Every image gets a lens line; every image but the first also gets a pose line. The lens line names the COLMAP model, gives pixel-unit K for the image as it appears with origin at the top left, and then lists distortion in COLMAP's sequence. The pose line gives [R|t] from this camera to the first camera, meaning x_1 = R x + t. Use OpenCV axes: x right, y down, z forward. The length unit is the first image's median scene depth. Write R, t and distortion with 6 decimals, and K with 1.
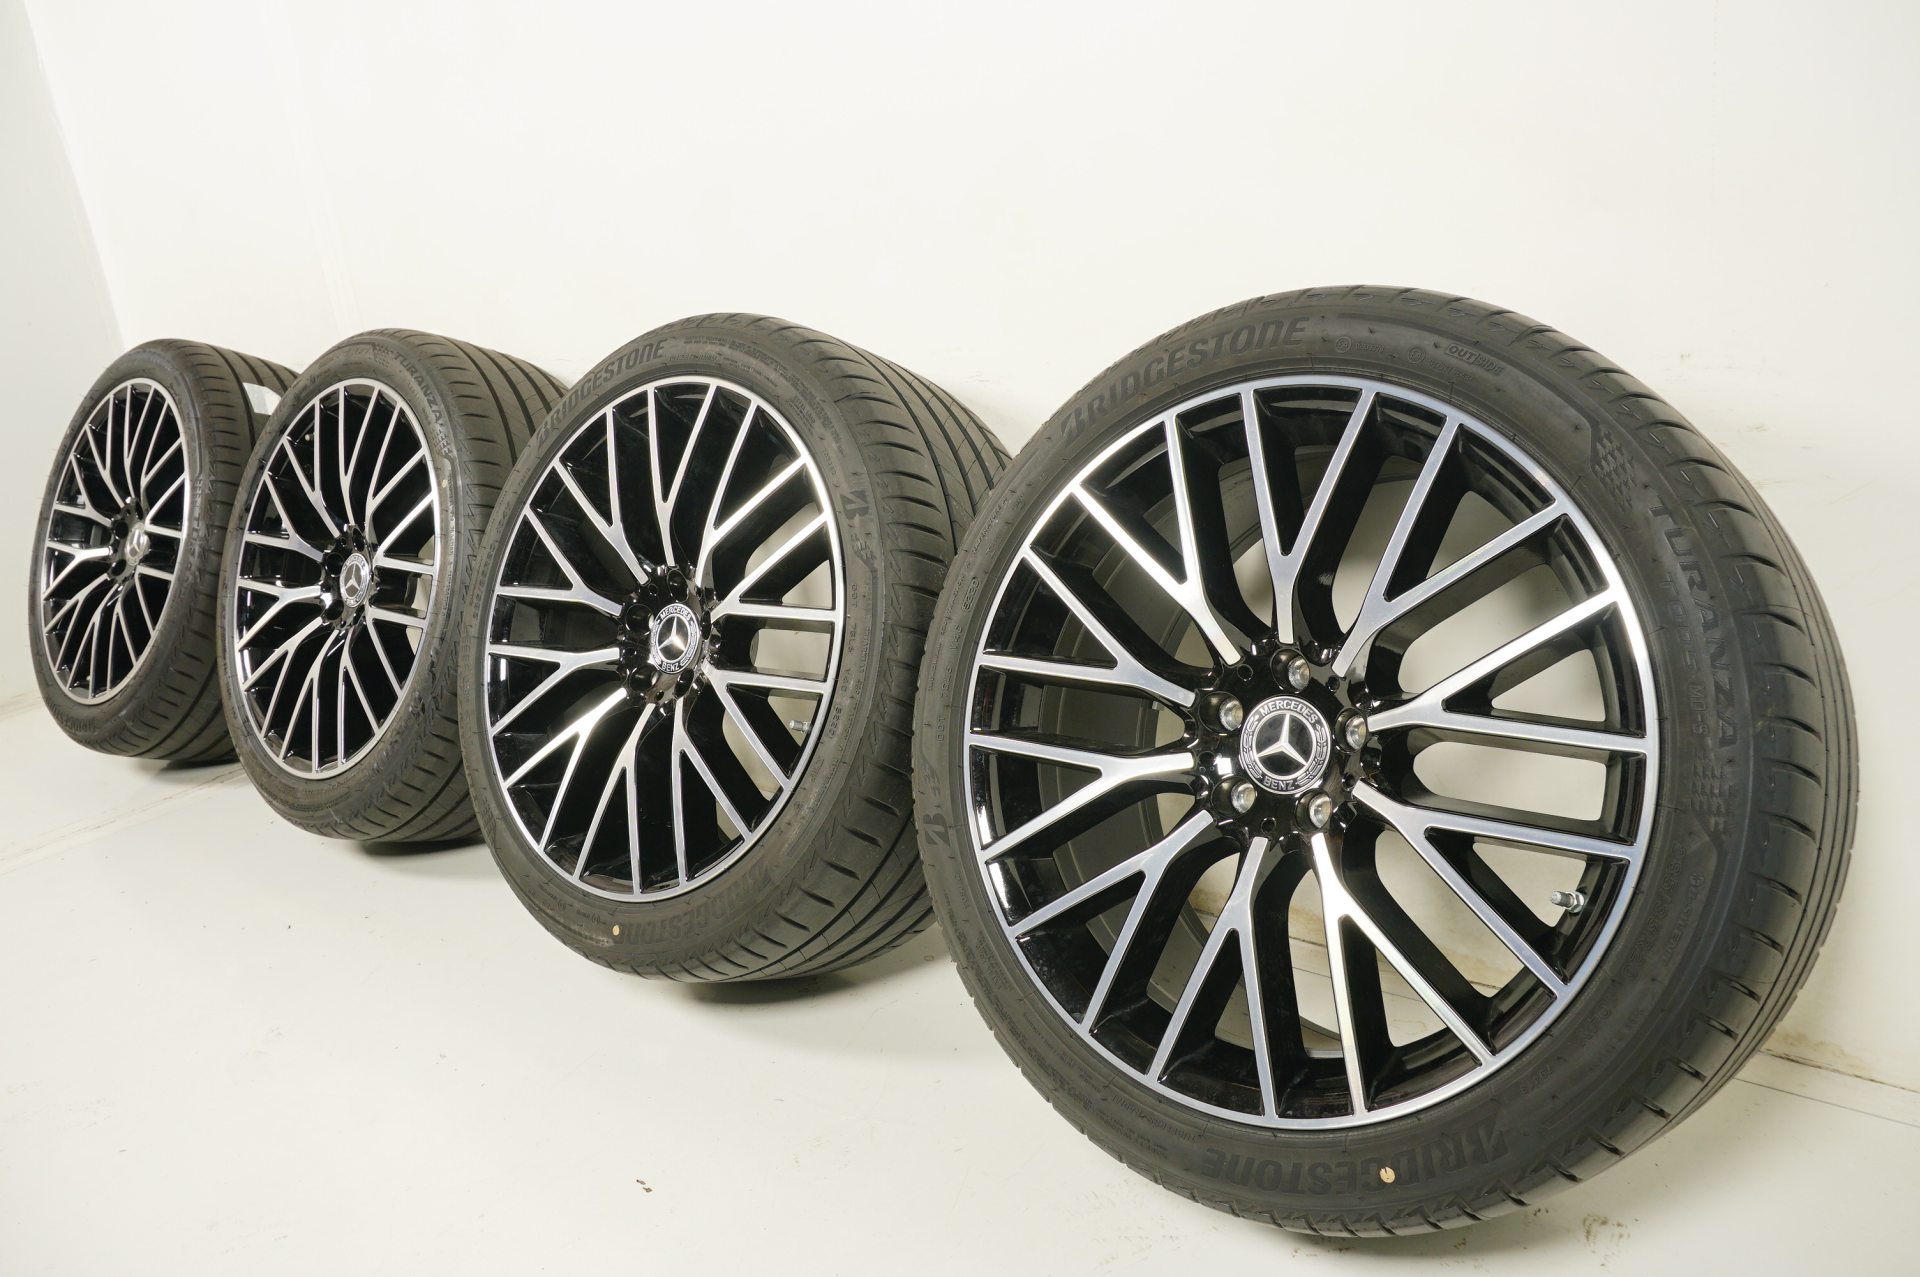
lens RADIAL K [[1549.6, 0, 960.0], [0, 1549.6, 638.5], [0, 0, 1]] dist [-0.001524, -0.001247]
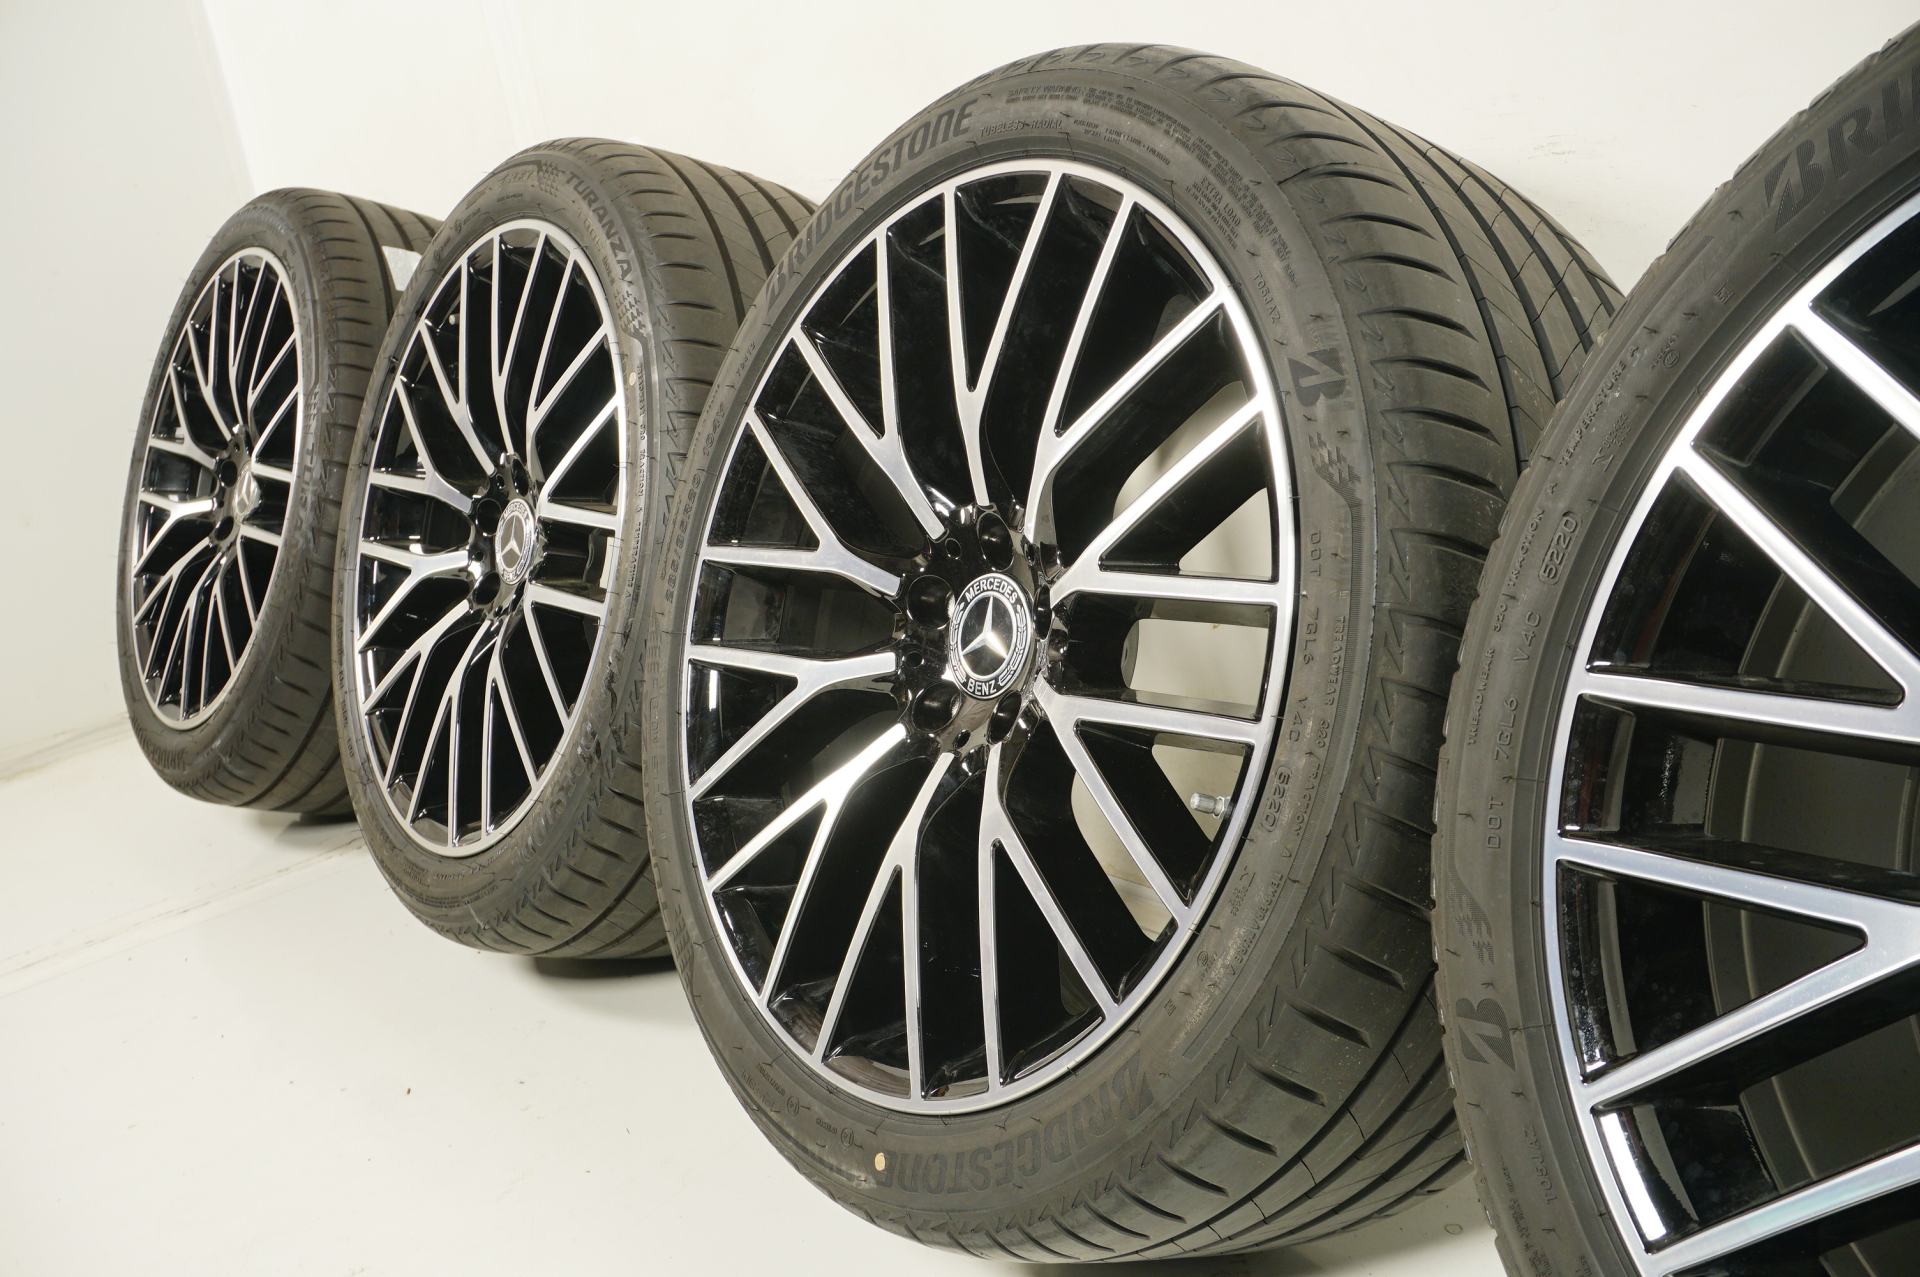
lens RADIAL K [[2110.6, 0, 960.0], [0, 2110.6, 638.5], [0, 0, 1]] dist [-0.004783, -0.002473]
pose [[0.972346, 0.002758, -0.233528, -0.017615], [-0.002056, 0.999993, 0.003249, -0.001635], [0.233536, -0.002679, 0.972345, 0.265216]]
